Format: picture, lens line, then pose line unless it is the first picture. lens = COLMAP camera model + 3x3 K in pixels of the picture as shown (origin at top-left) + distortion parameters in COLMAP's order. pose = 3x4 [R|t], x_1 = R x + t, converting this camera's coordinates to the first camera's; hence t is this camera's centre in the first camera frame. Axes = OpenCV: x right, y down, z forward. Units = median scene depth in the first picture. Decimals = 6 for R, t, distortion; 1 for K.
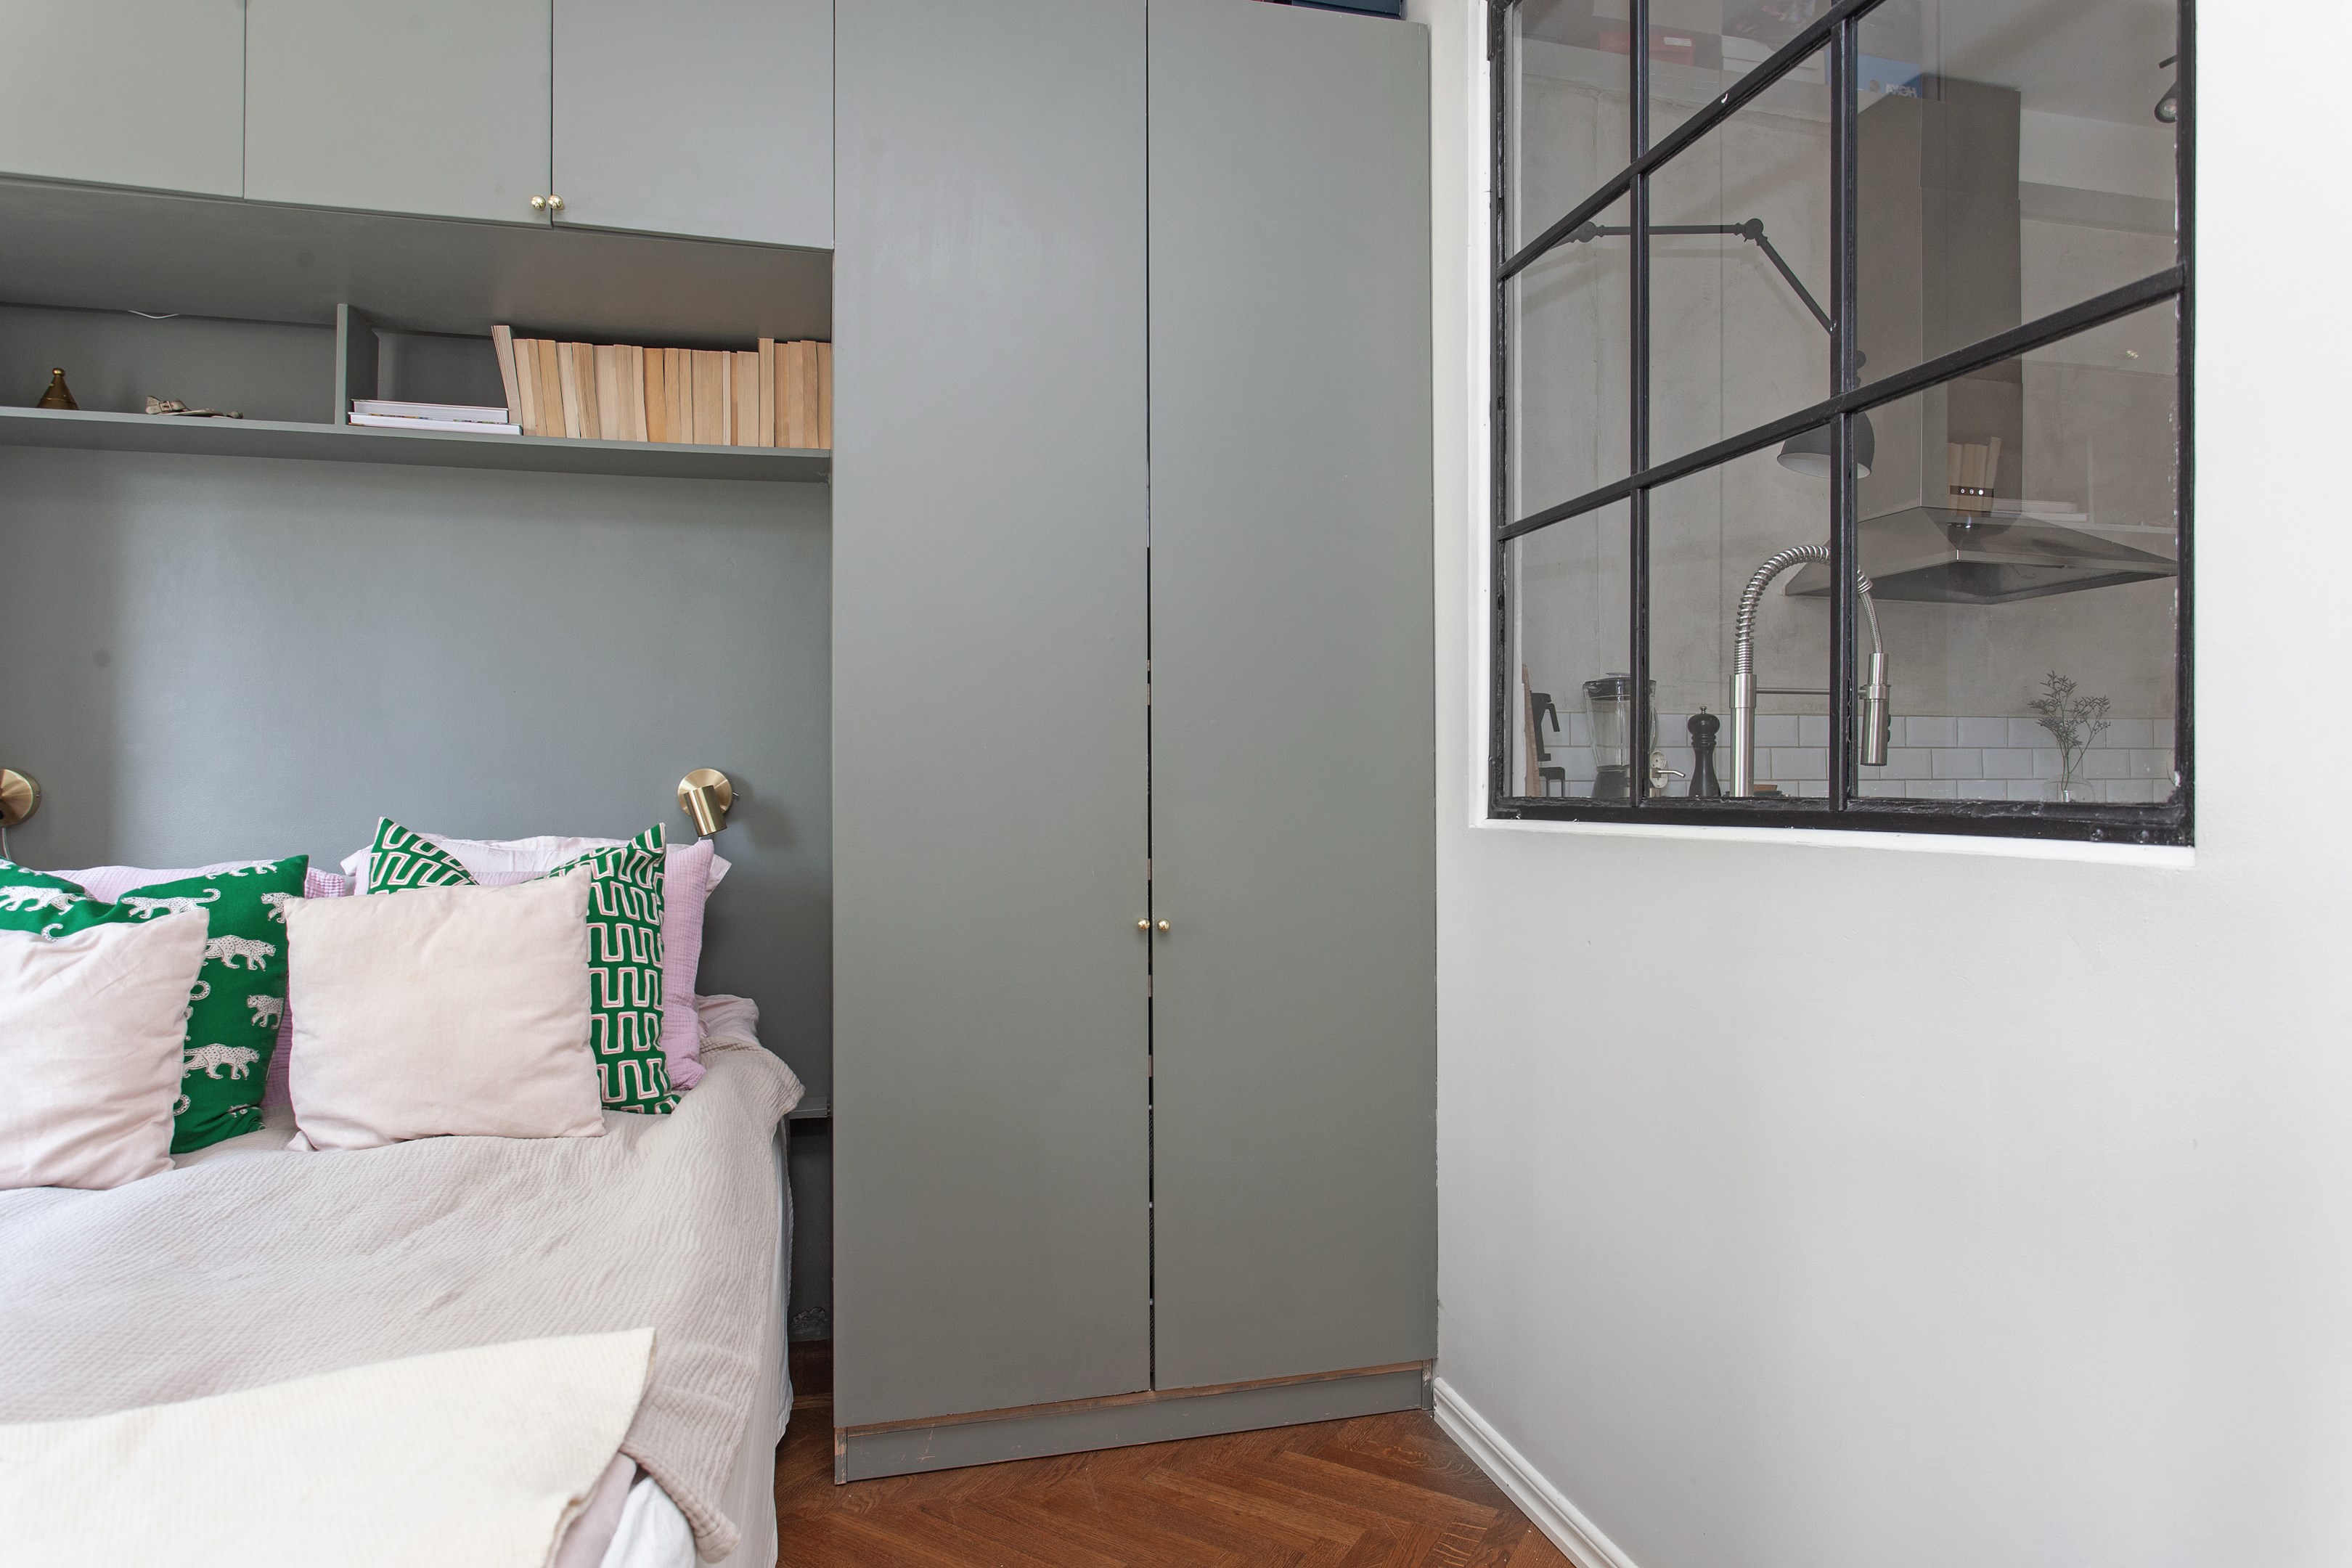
lens RADIAL K [[1300.6, 0, 1187.3], [0, 1300.6, 791.8], [0, 0, 1]] dist [-0.022557, 0.000635]
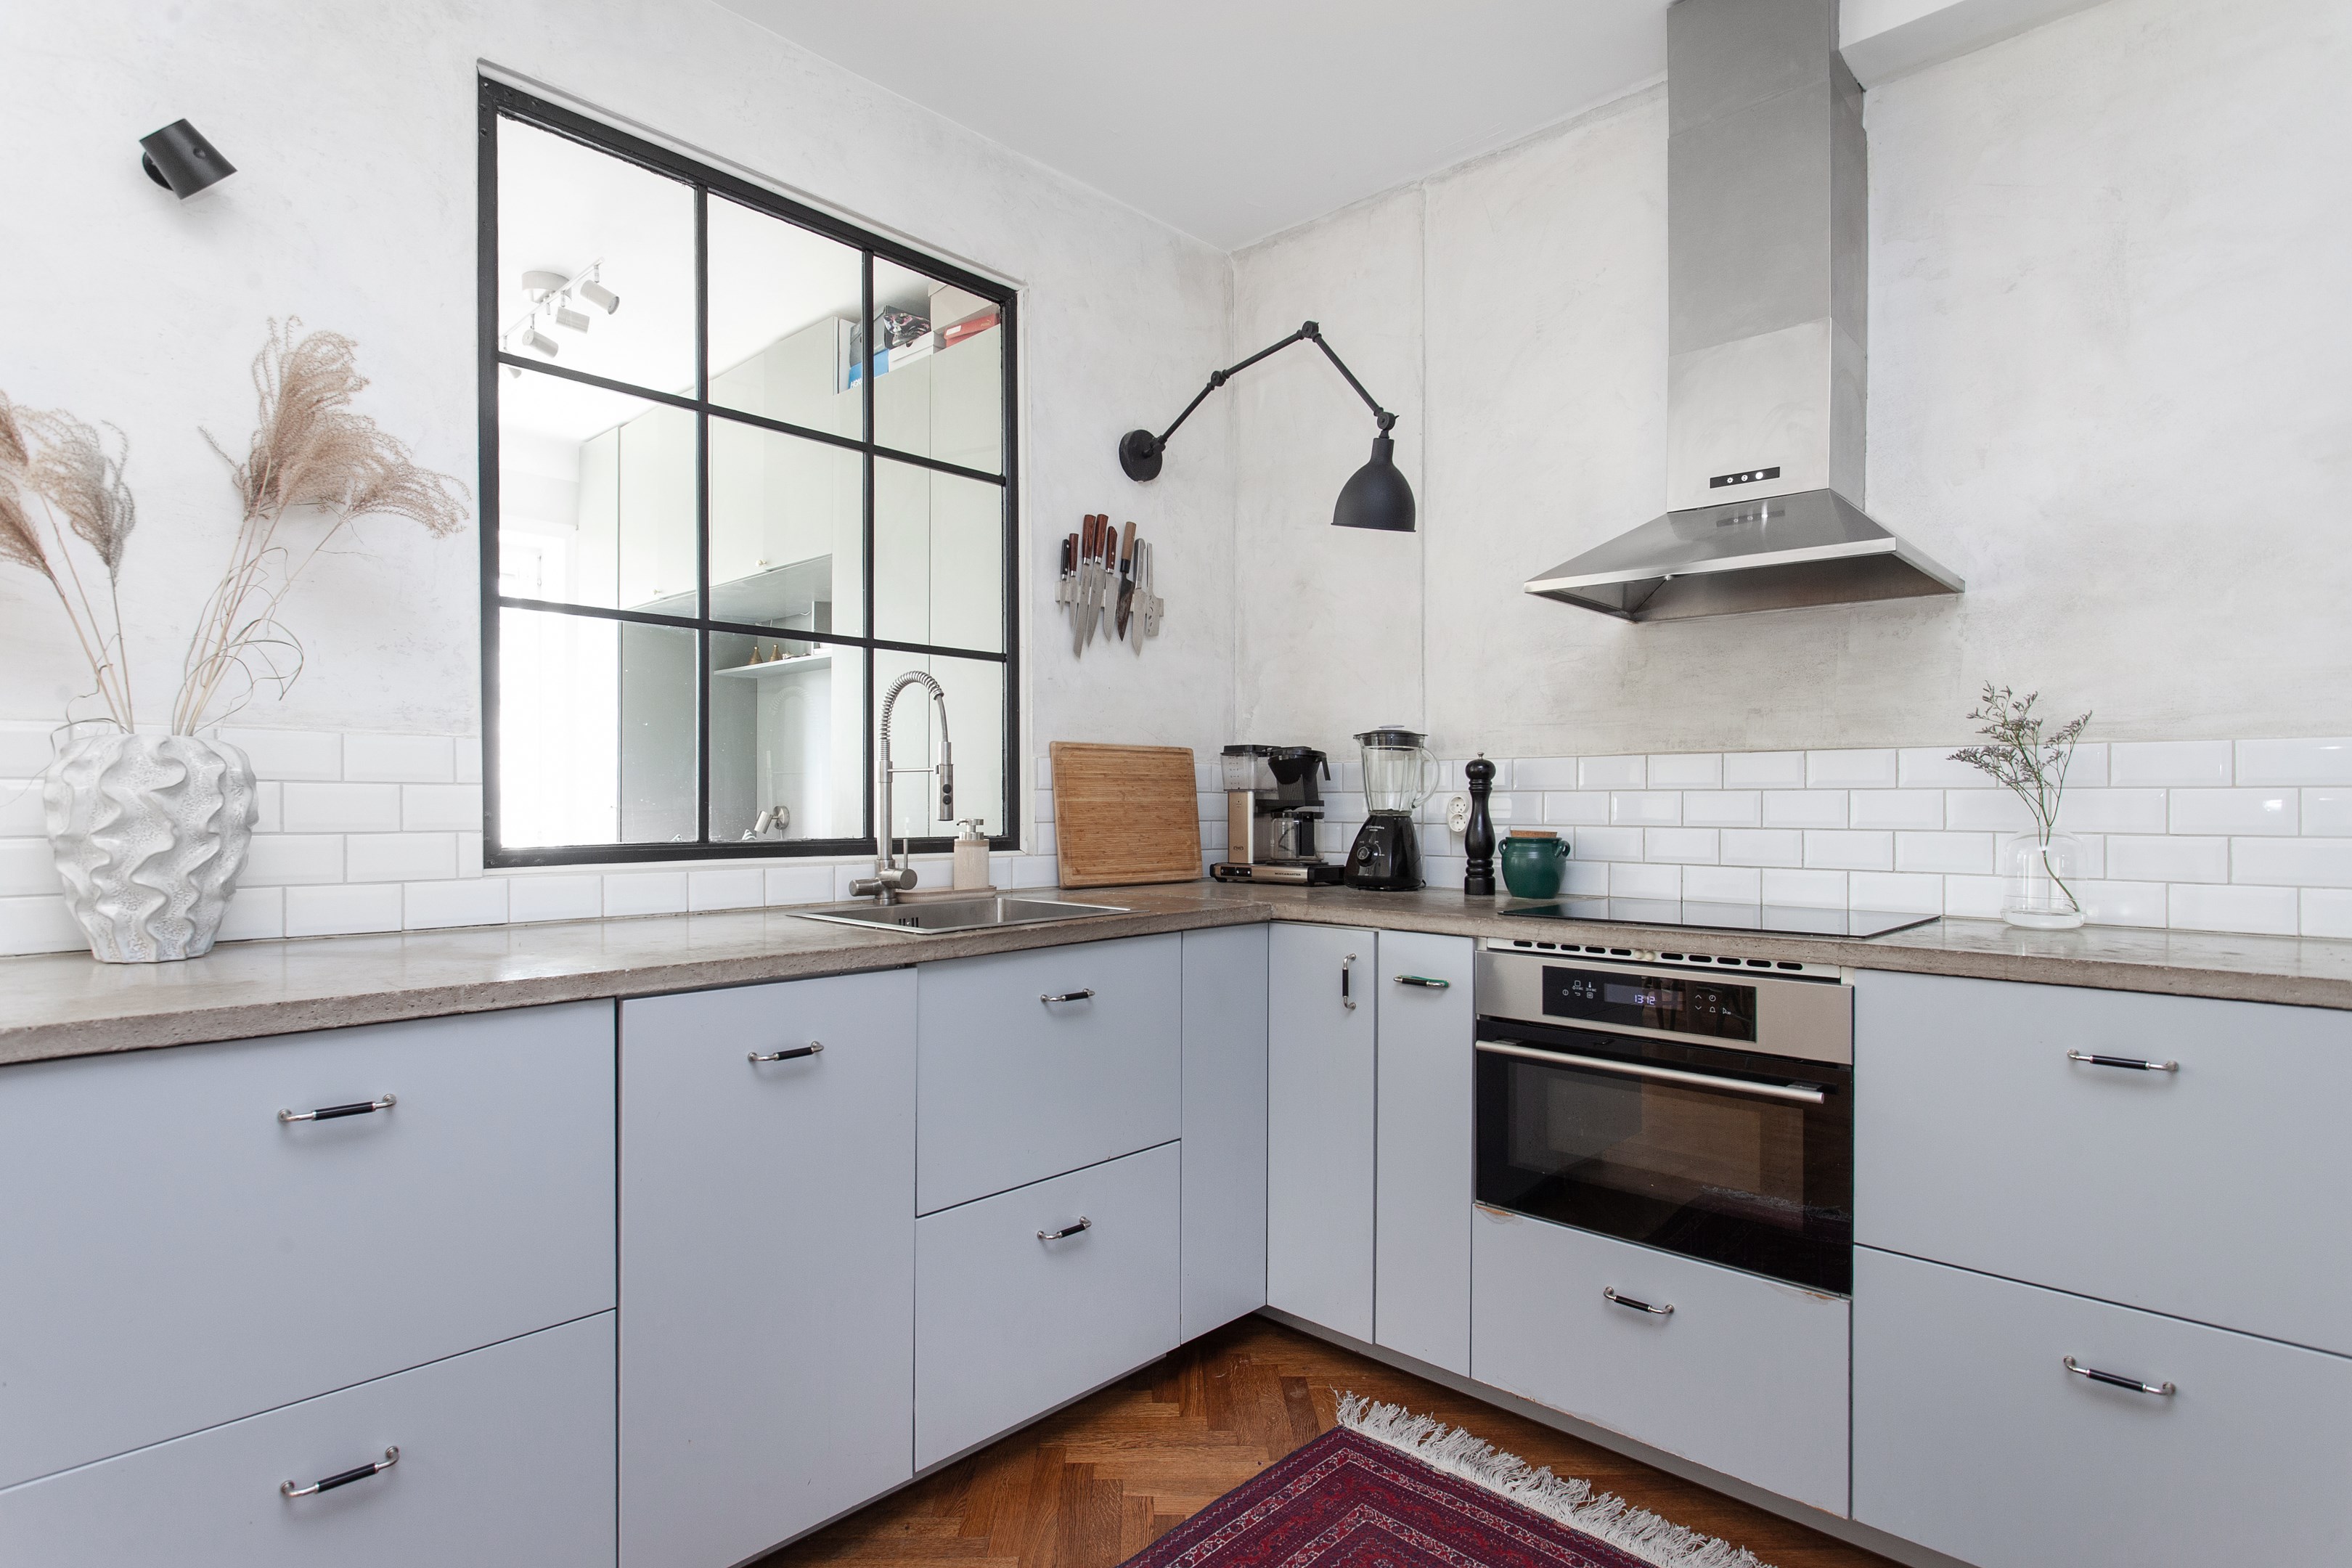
lens RADIAL K [[1210.6, 0, 1196.3], [0, 1210.6, 832.4], [0, 0, 1]] dist [-0.008992, 0.009412]
pose [[0.554290, 0.025547, -0.831932, 1.545035], [-0.003000, 0.999584, 0.028696, -0.042459], [0.832318, -0.013410, 0.554136, 0.415130]]
